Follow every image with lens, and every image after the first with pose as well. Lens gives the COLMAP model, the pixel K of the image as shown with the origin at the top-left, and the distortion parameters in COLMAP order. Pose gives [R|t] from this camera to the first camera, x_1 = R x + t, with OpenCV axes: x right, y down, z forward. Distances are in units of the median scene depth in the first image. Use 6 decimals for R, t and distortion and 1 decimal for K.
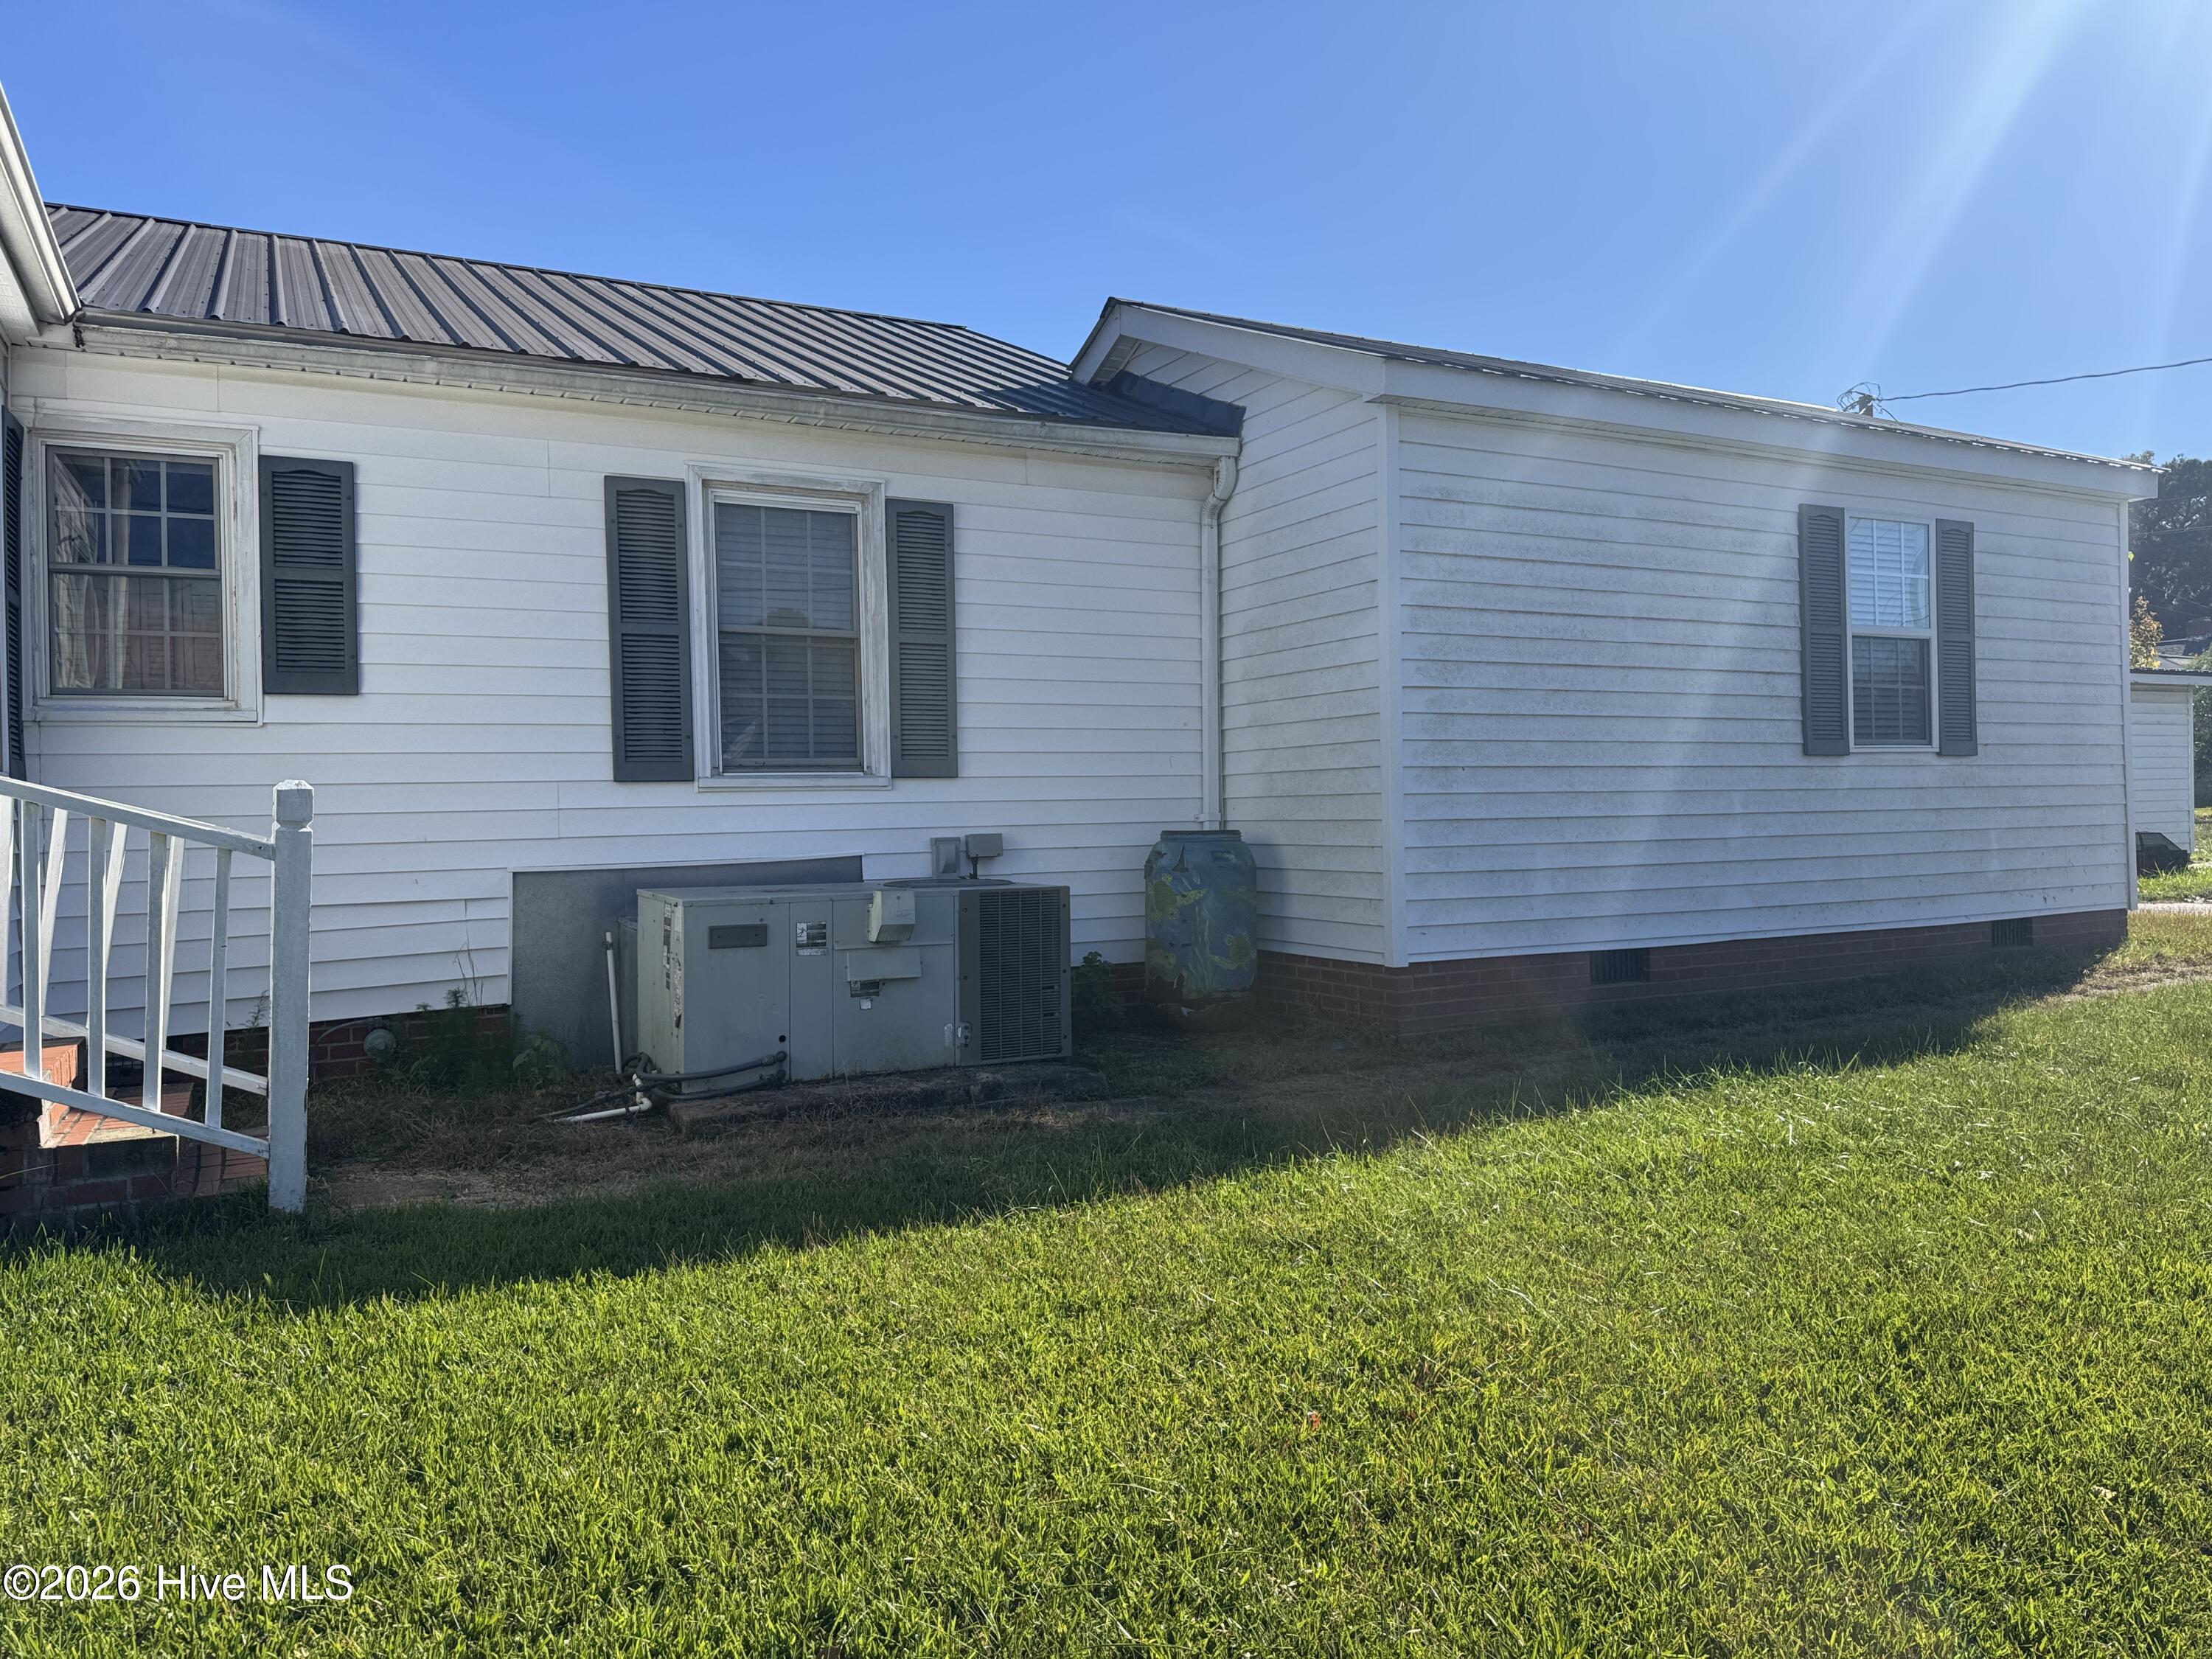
lens RADIAL K [[1549.3, 0, 1091.3], [0, 1549.3, 821.7], [0, 0, 1]] dist [0.119369, -0.187249]
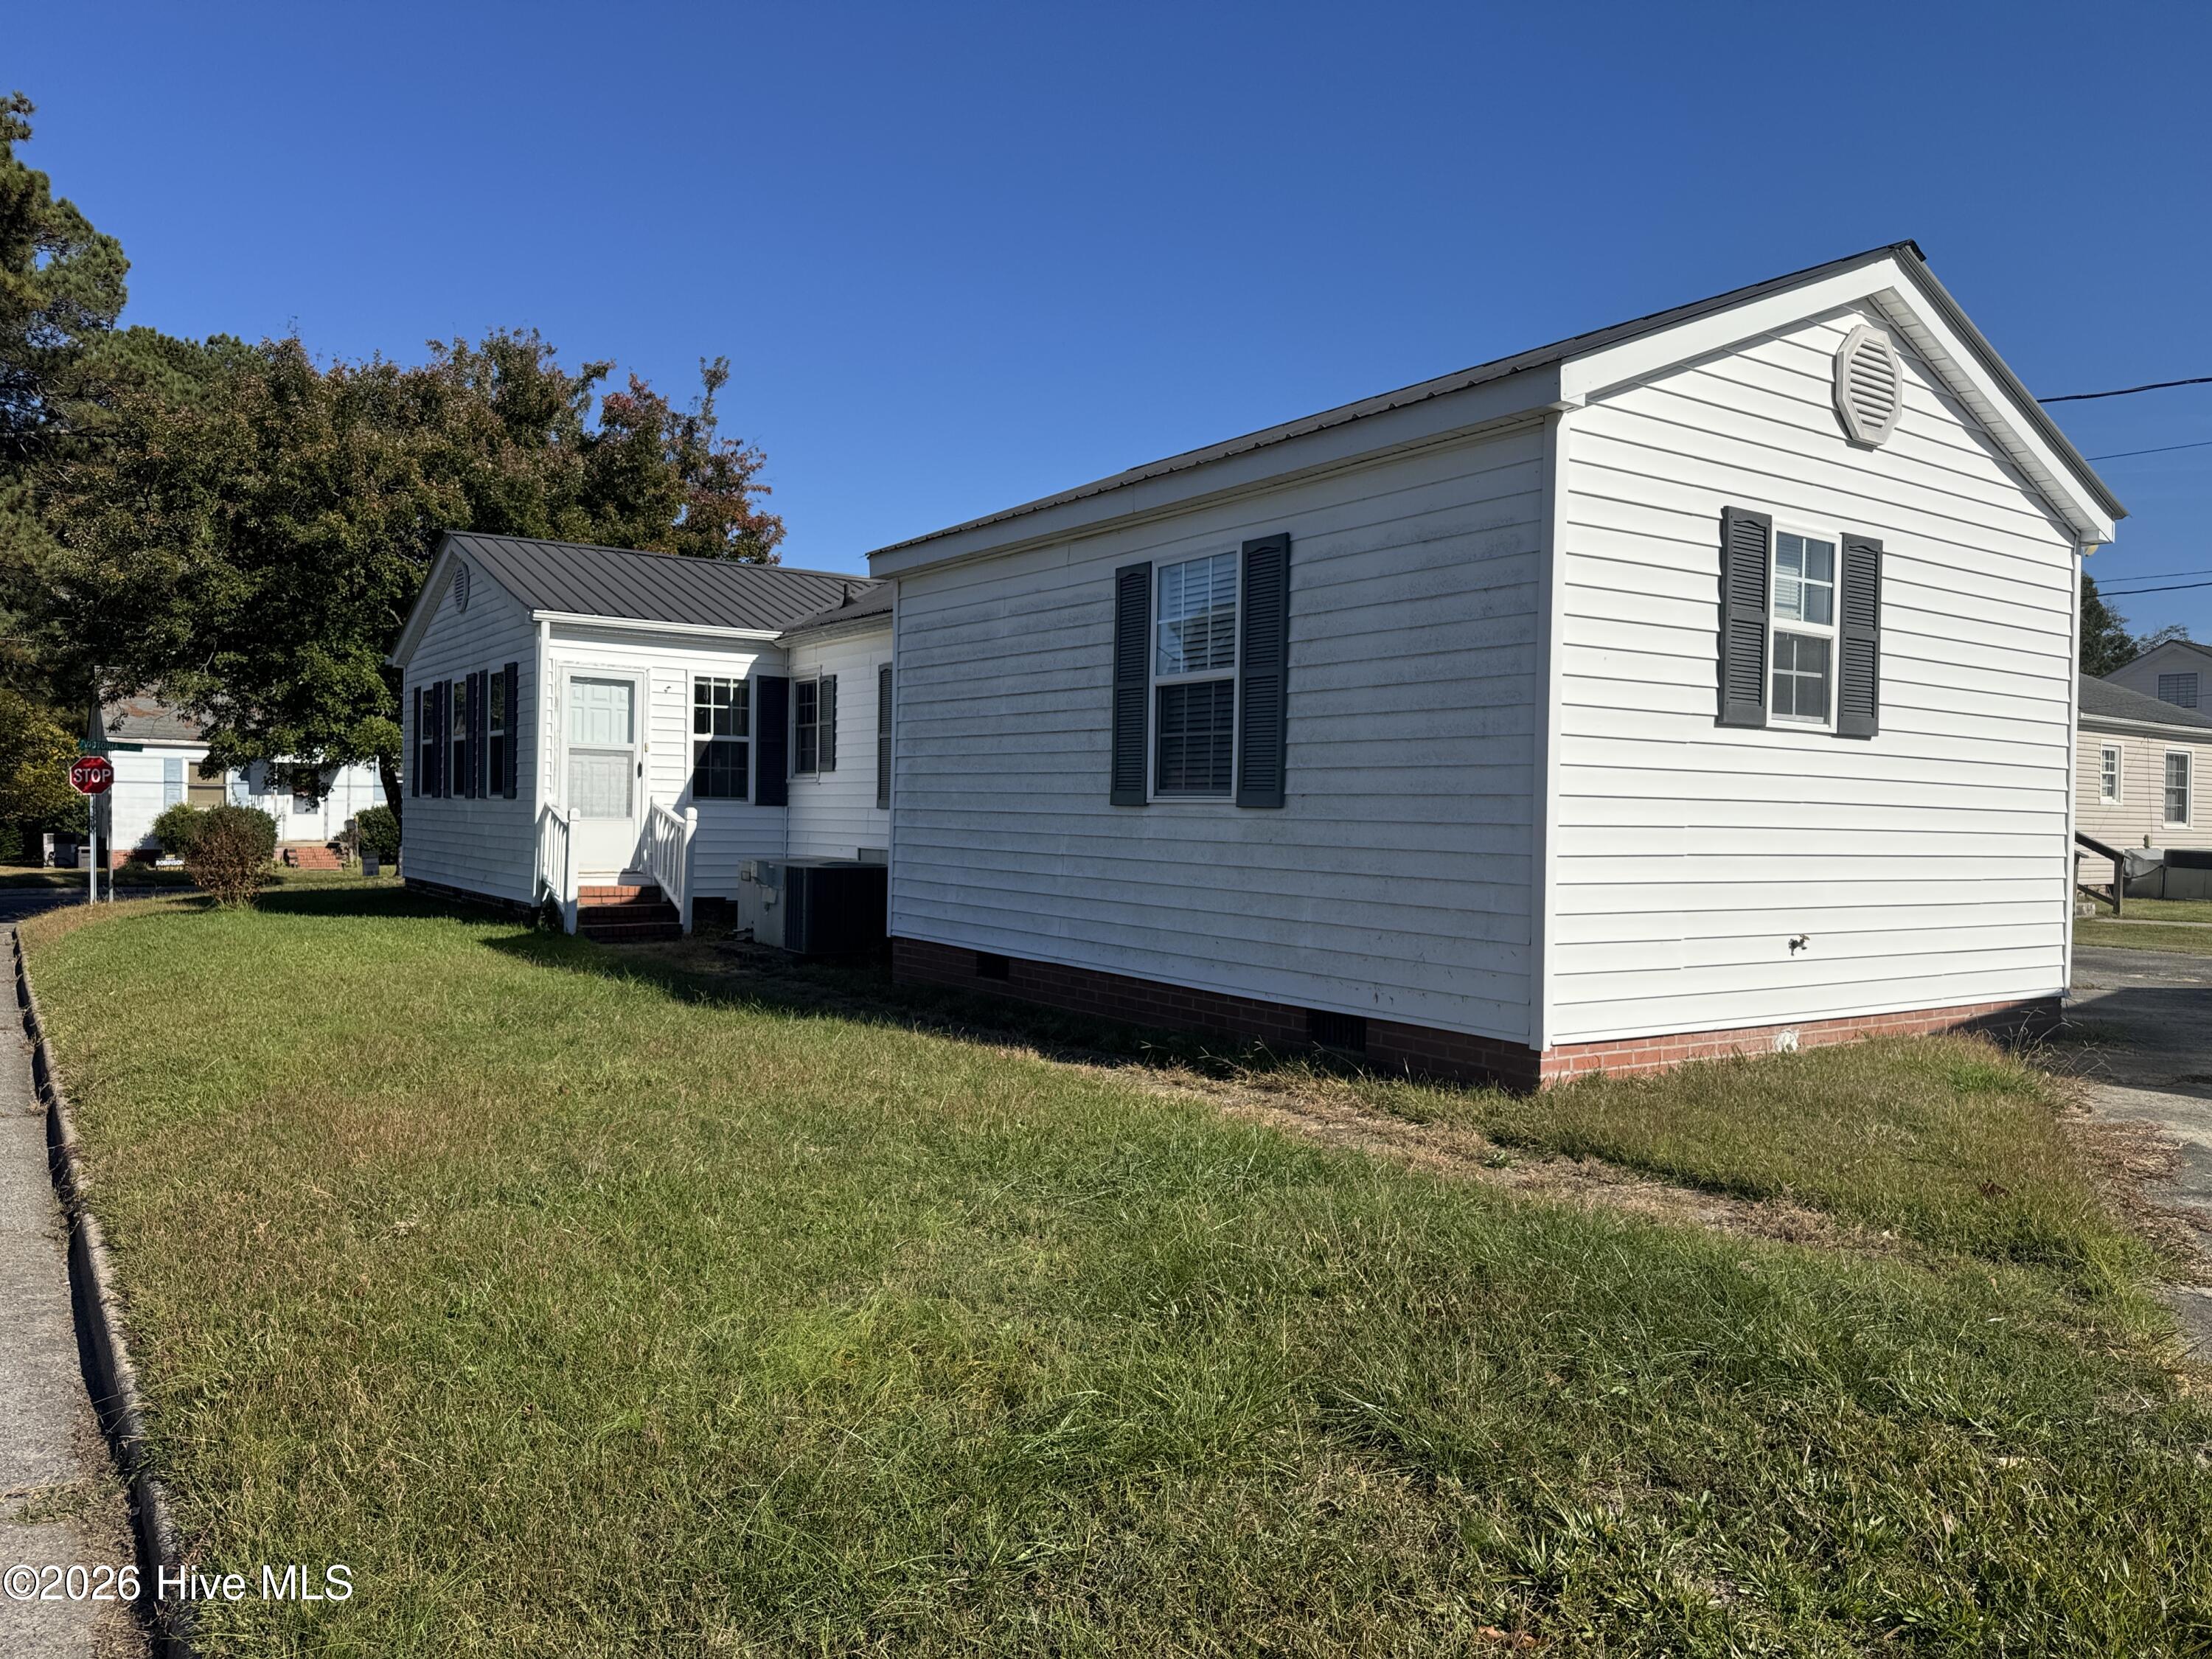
lens RADIAL K [[1549.3, 0, 1091.3], [0, 1549.3, 821.7], [0, 0, 1]] dist [0.119369, -0.187249]
pose [[0.112608, 0.034636, -0.993036, 1.455475], [-0.017781, 0.999302, 0.032839, -0.063560], [0.993480, 0.013960, 0.113145, 0.844604]]
